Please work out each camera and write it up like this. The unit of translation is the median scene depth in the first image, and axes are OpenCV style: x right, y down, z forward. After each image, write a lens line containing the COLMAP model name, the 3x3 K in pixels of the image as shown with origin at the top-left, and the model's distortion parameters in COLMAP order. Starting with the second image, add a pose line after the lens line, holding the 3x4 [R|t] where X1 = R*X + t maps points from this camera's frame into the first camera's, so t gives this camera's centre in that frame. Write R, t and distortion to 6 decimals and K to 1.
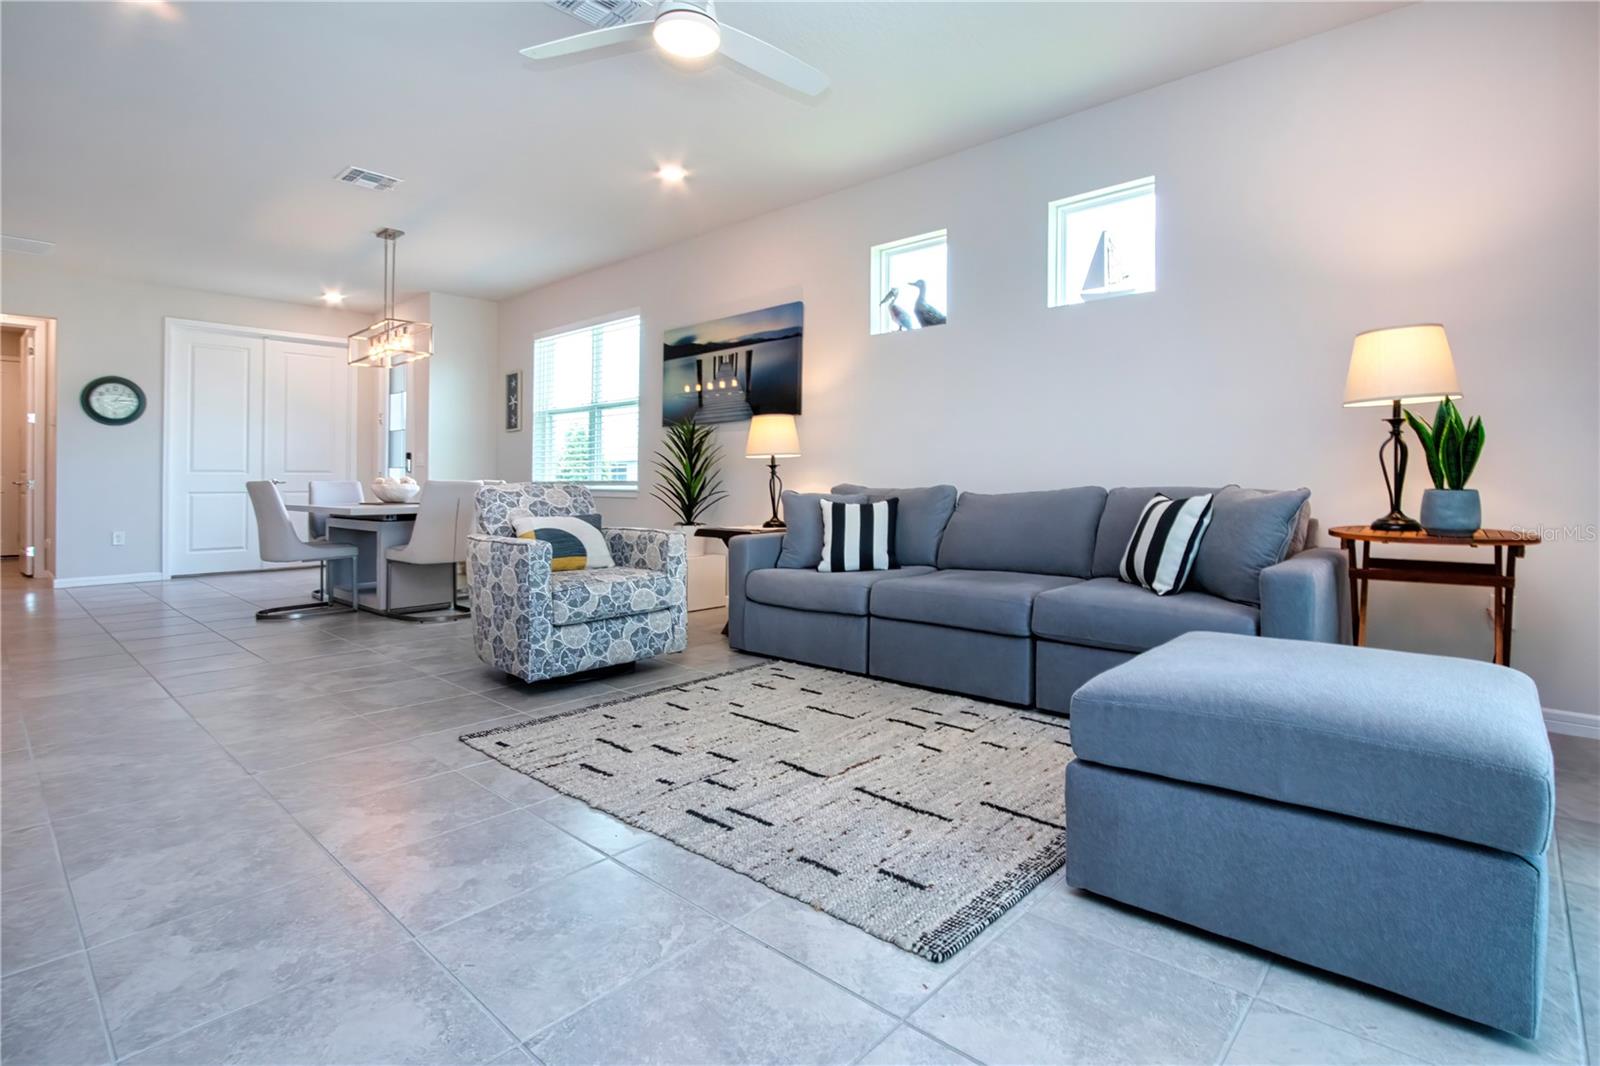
lens RADIAL K [[772.1, 0, 893.3], [0, 772.1, 483.5], [0, 0, 1]] dist [-0.017379, 0.002192]
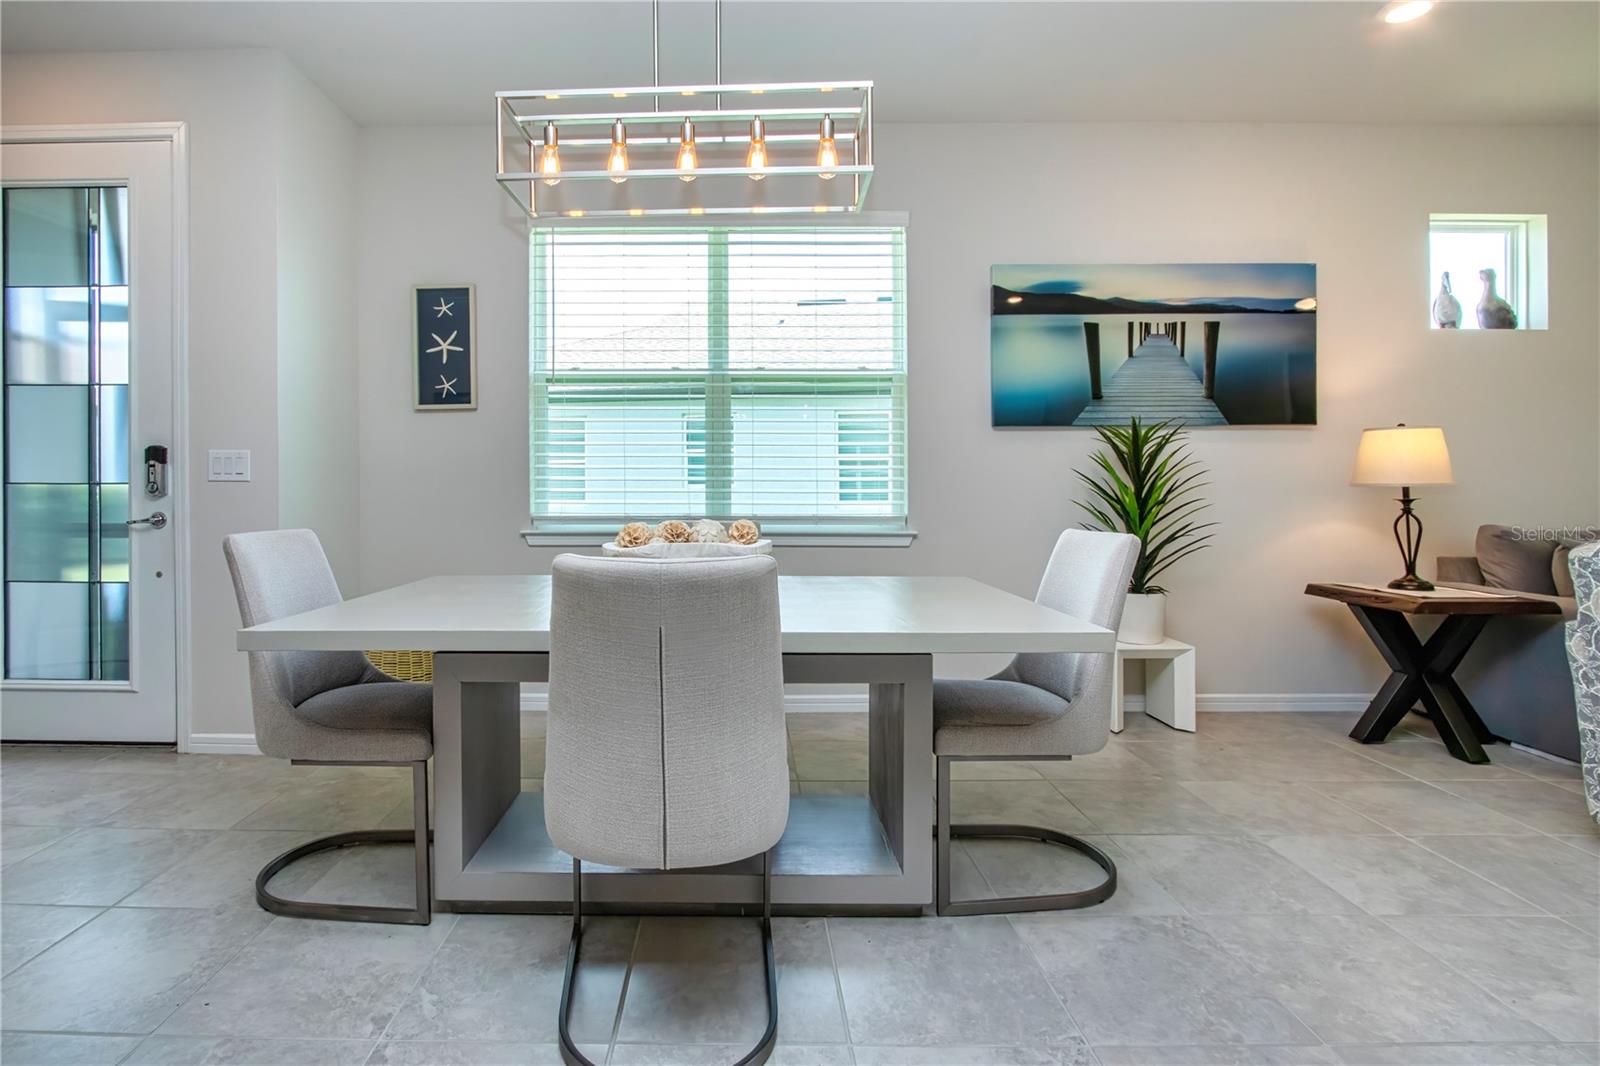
lens RADIAL K [[772.1, 0, 730.5], [0, 772.1, 477.5], [0, 0, 1]] dist [-0.017379, 0.002192]
pose [[0.782189, 0.016503, 0.622822, -1.317717], [-0.002042, 0.999712, -0.023924, -0.032739], [-0.623038, 0.017441, 0.781997, 1.076220]]
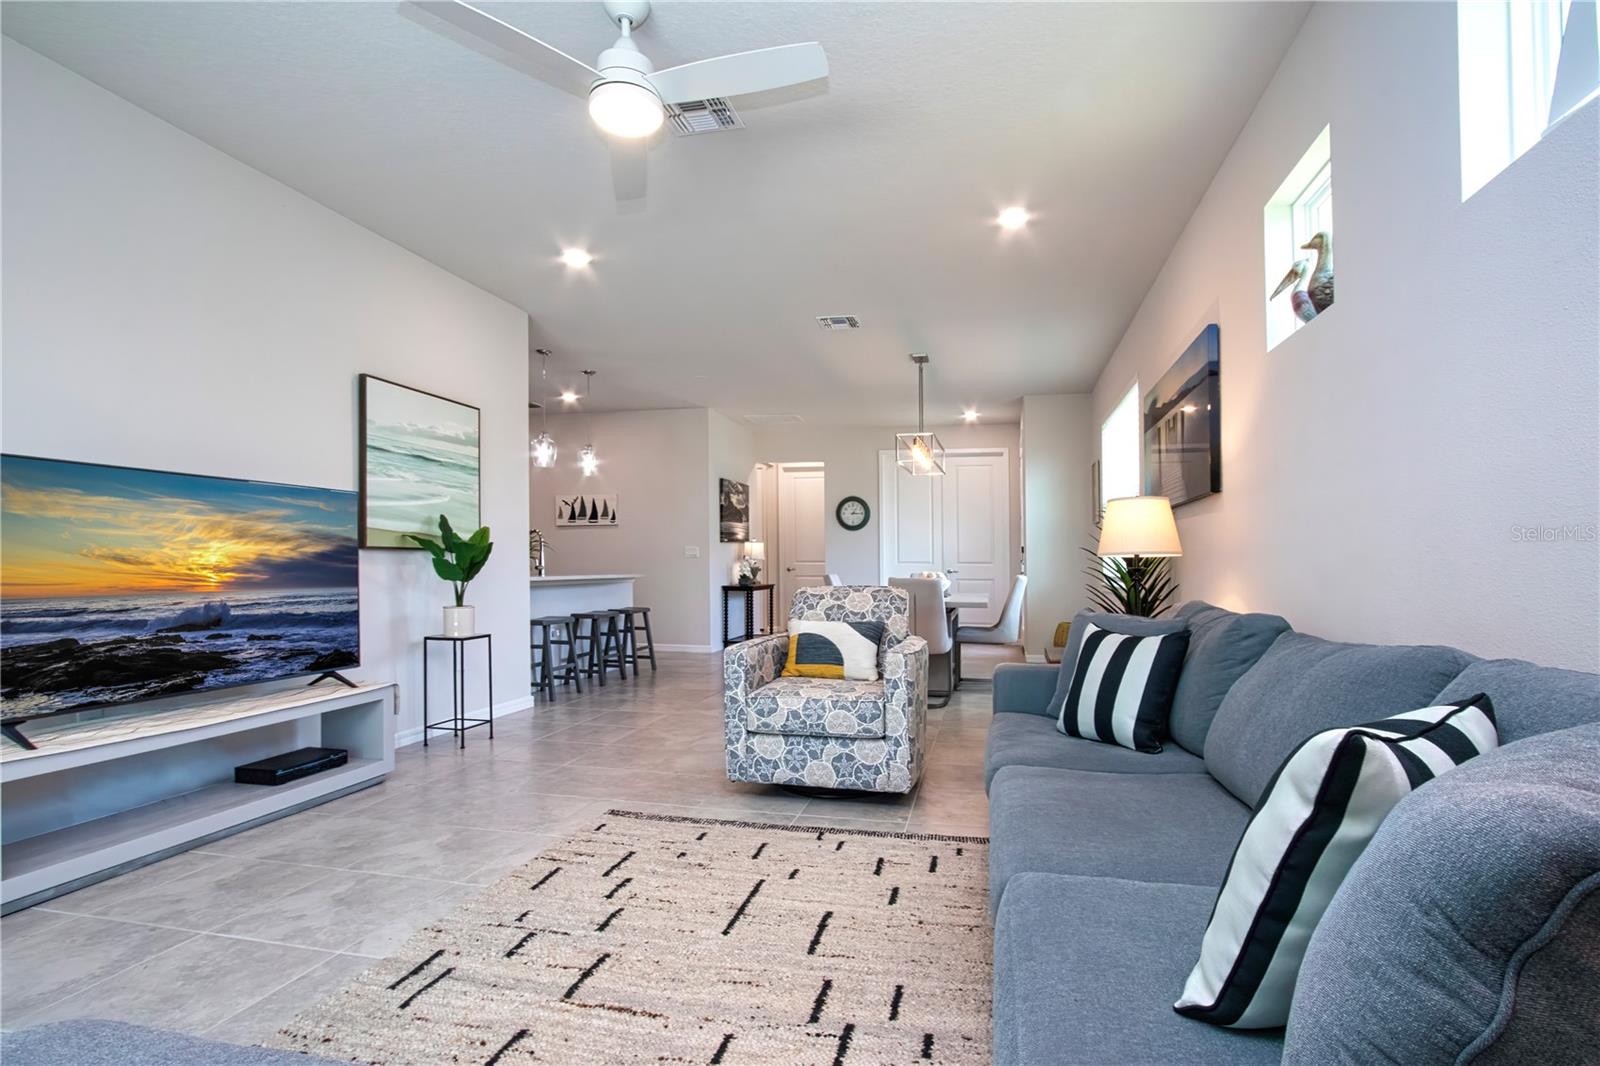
lens RADIAL K [[772.1, 0, 820.7], [0, 772.1, 542.3], [0, 0, 1]] dist [-0.017379, 0.002192]
pose [[0.449910, -0.016393, -0.892923, 0.440768], [-0.012946, 0.999607, -0.024874, -0.032898], [0.892980, 0.022751, 0.449521, 0.545254]]
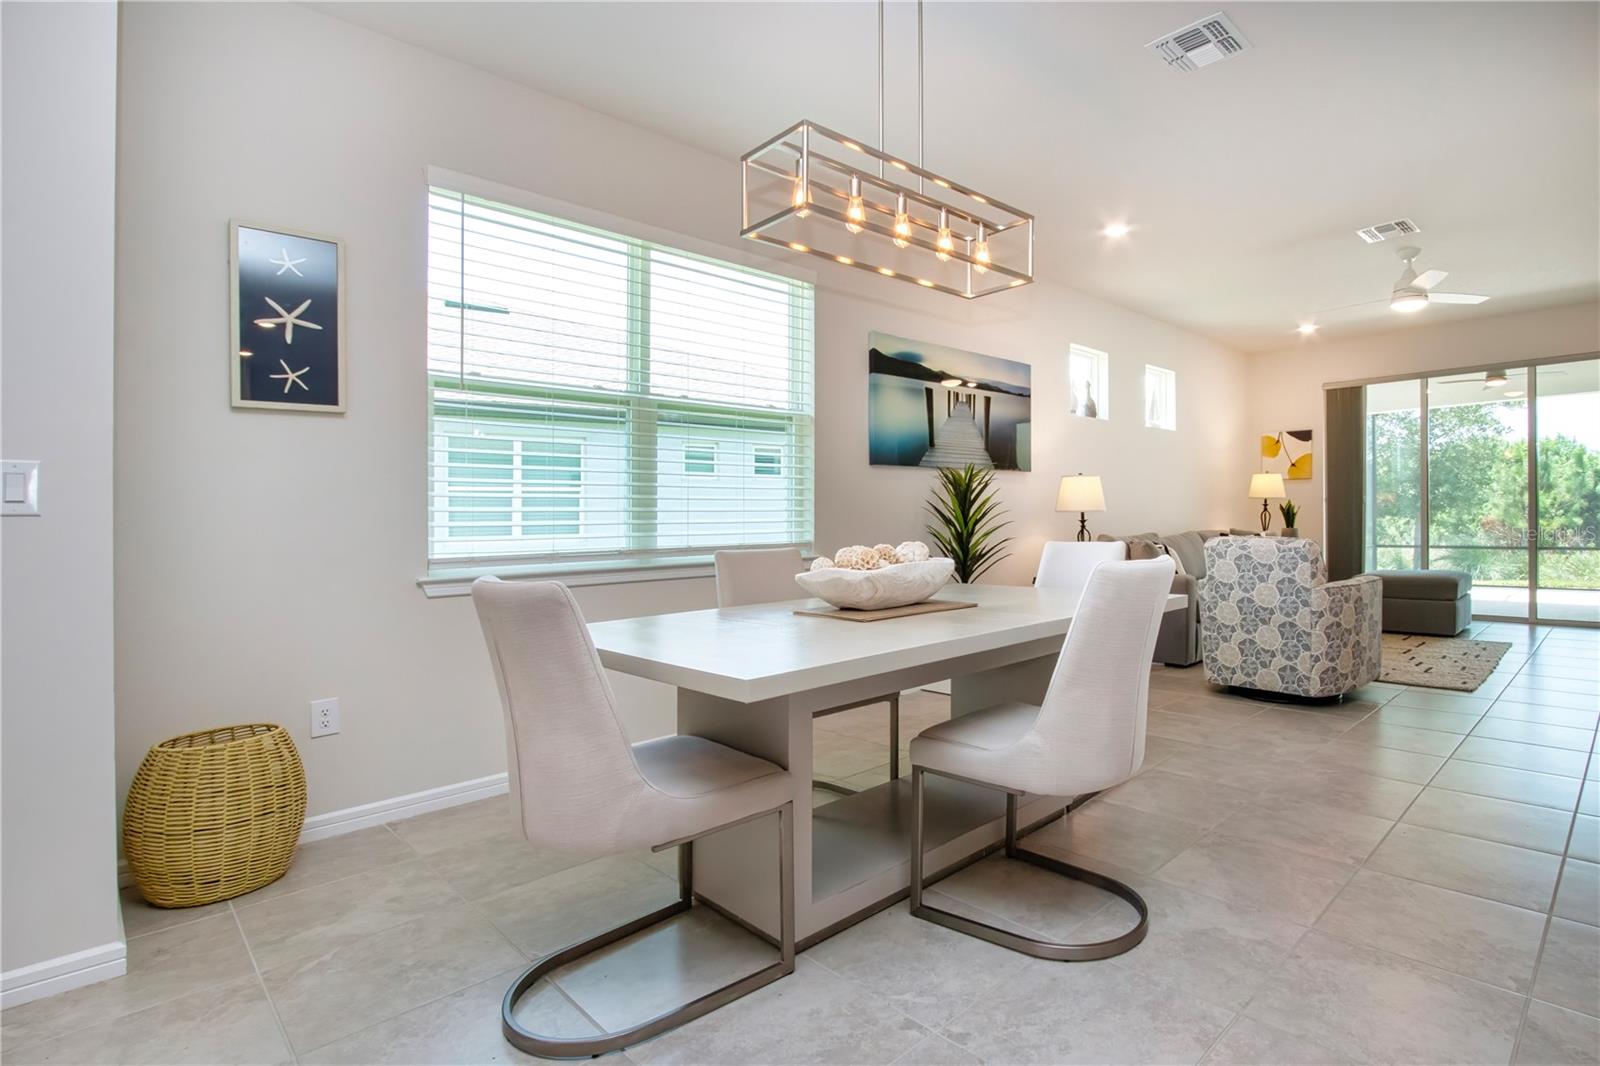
lens RADIAL K [[772.1, 0, 936.3], [0, 772.1, 521.8], [0, 0, 1]] dist [-0.017379, 0.002192]
pose [[0.066116, -0.000926, 0.997812, -1.612007], [0.022012, 0.999758, -0.000531, -0.031749], [-0.997569, 0.021999, 0.066120, 1.445742]]
